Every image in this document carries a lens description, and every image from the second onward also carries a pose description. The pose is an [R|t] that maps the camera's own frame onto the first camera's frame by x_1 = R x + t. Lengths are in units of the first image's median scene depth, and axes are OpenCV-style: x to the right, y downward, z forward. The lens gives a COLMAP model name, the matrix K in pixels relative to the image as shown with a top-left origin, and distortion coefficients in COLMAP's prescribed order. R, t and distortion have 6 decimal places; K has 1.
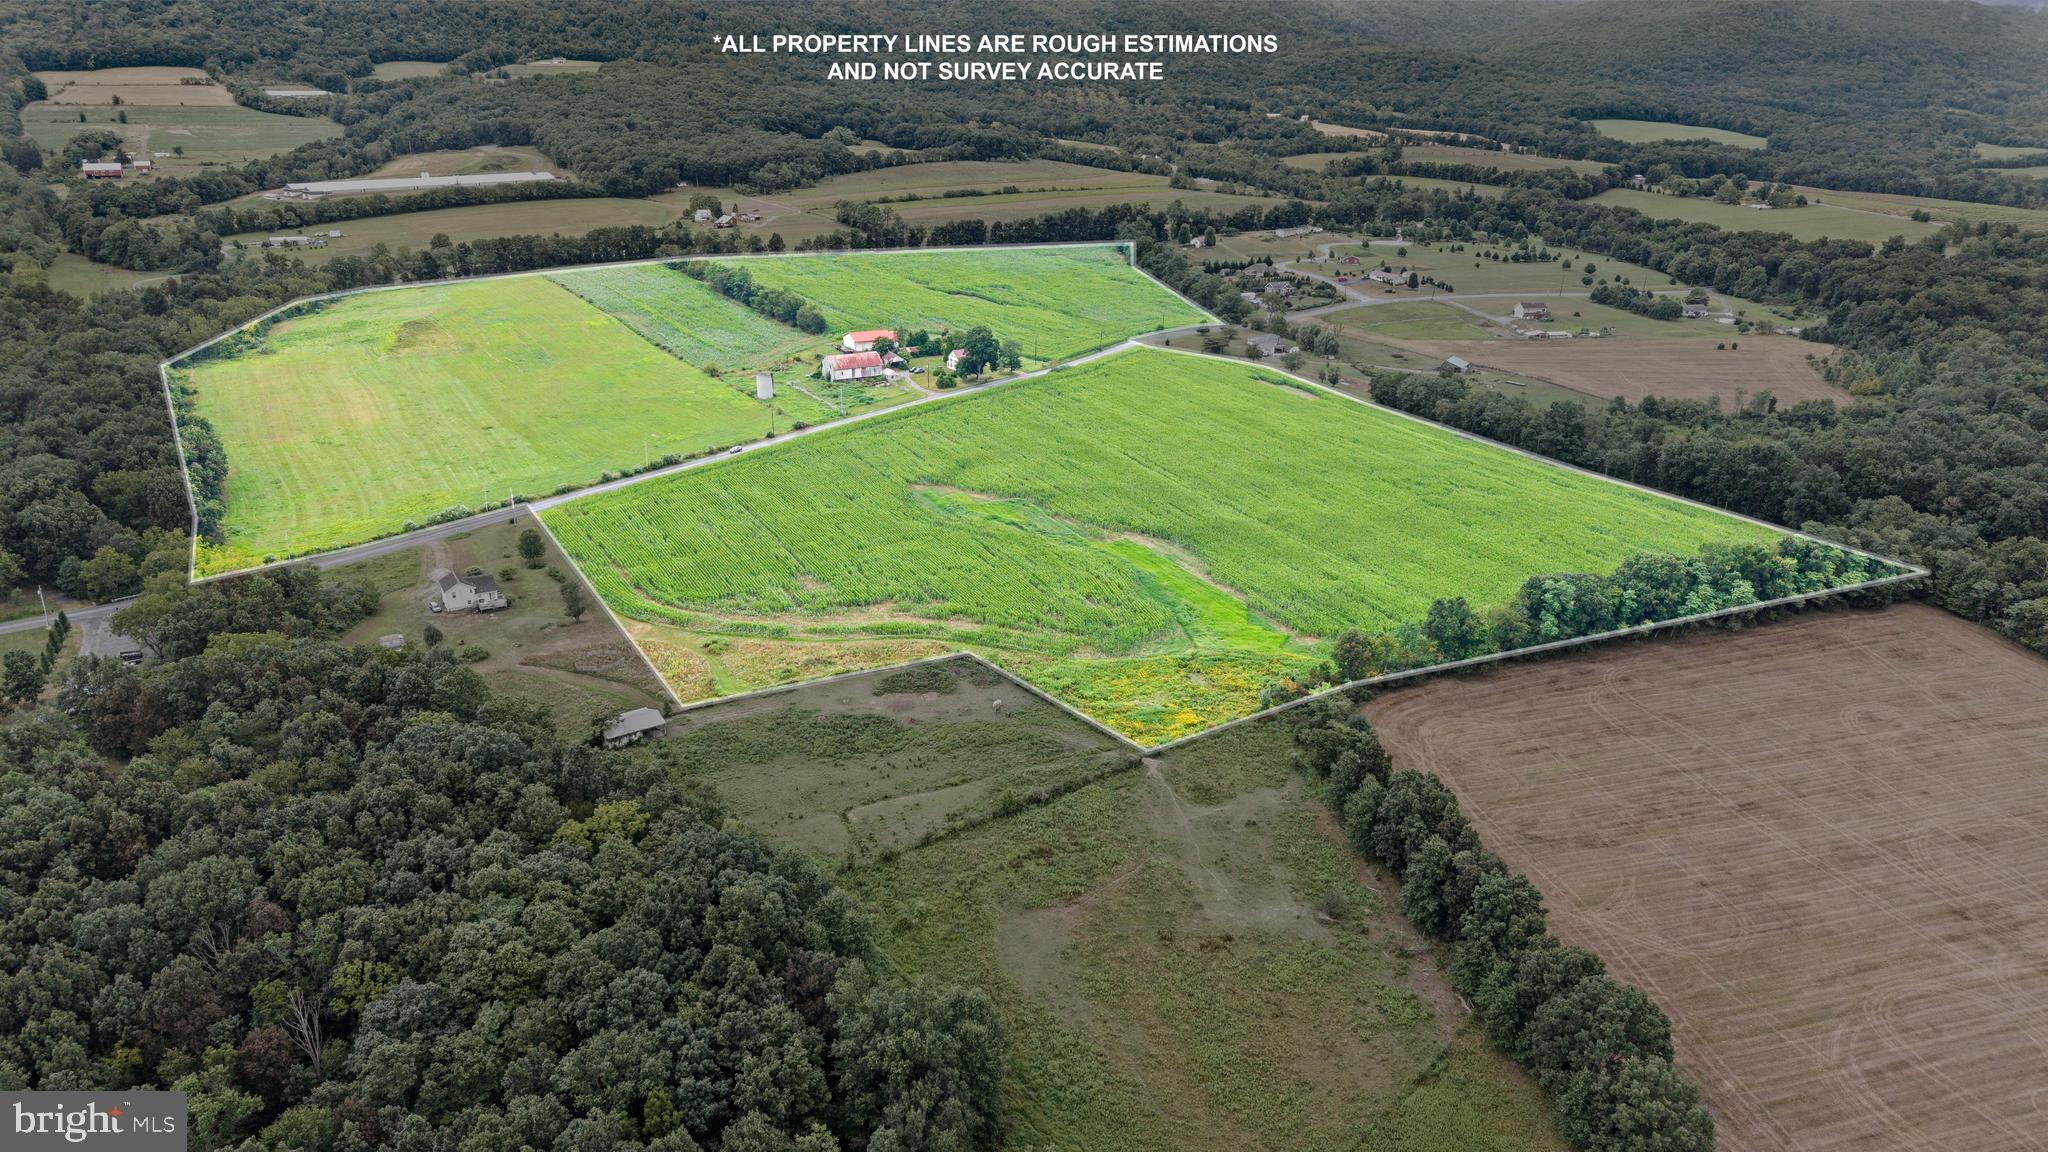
lens RADIAL K [[1368.3, 0, 1019.3], [0, 1368.3, 573.5], [0, 0, 1]] dist [0.037686, -0.047931]
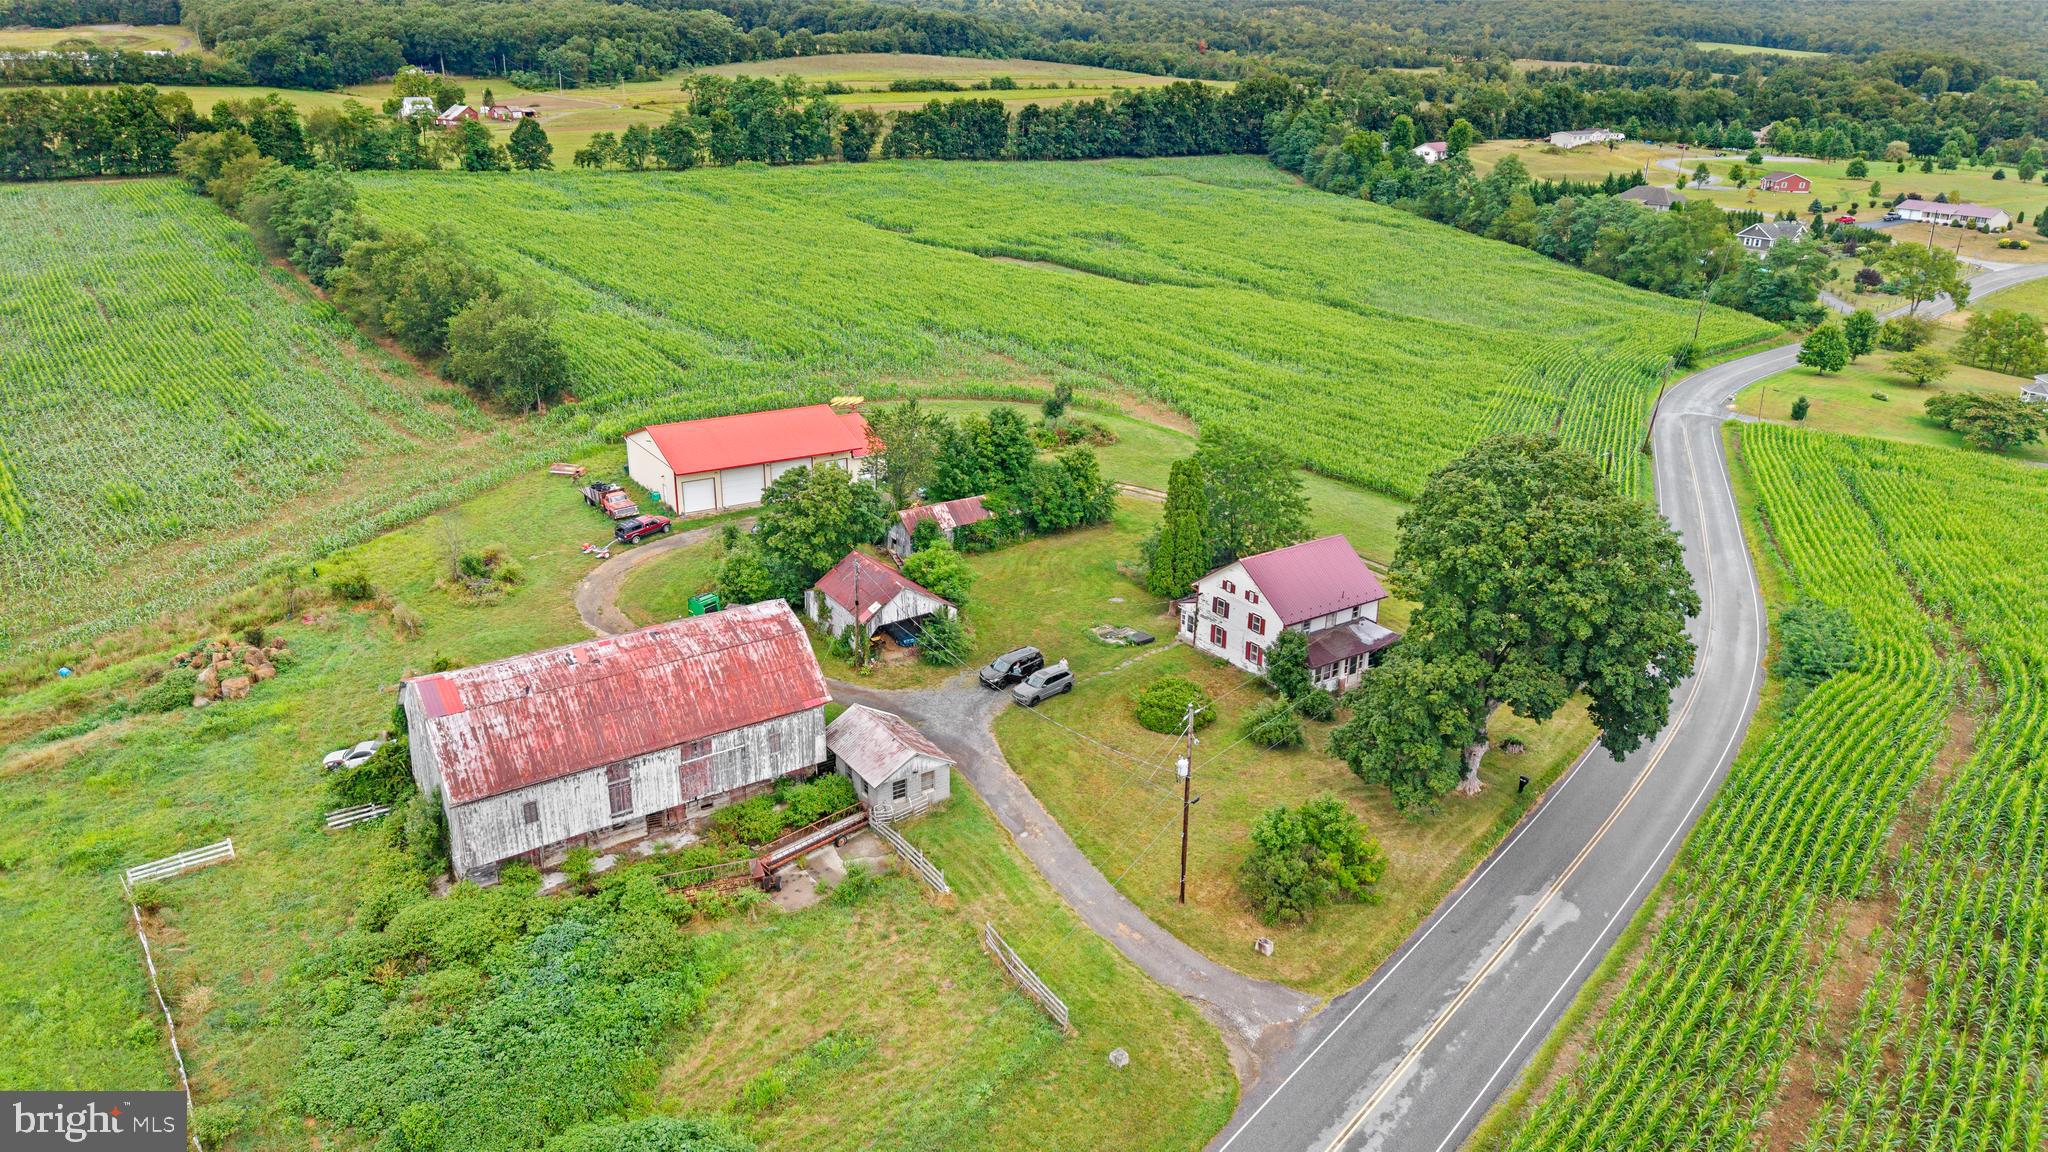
lens RADIAL K [[1368.3, 0, 1019.3], [0, 1368.3, 573.5], [0, 0, 1]] dist [0.037686, -0.047931]
pose [[0.997420, -0.023641, 0.067779, -0.055940], [0.022558, 0.999606, 0.016700, -0.105917], [-0.068147, -0.015128, 0.997561, 0.535846]]
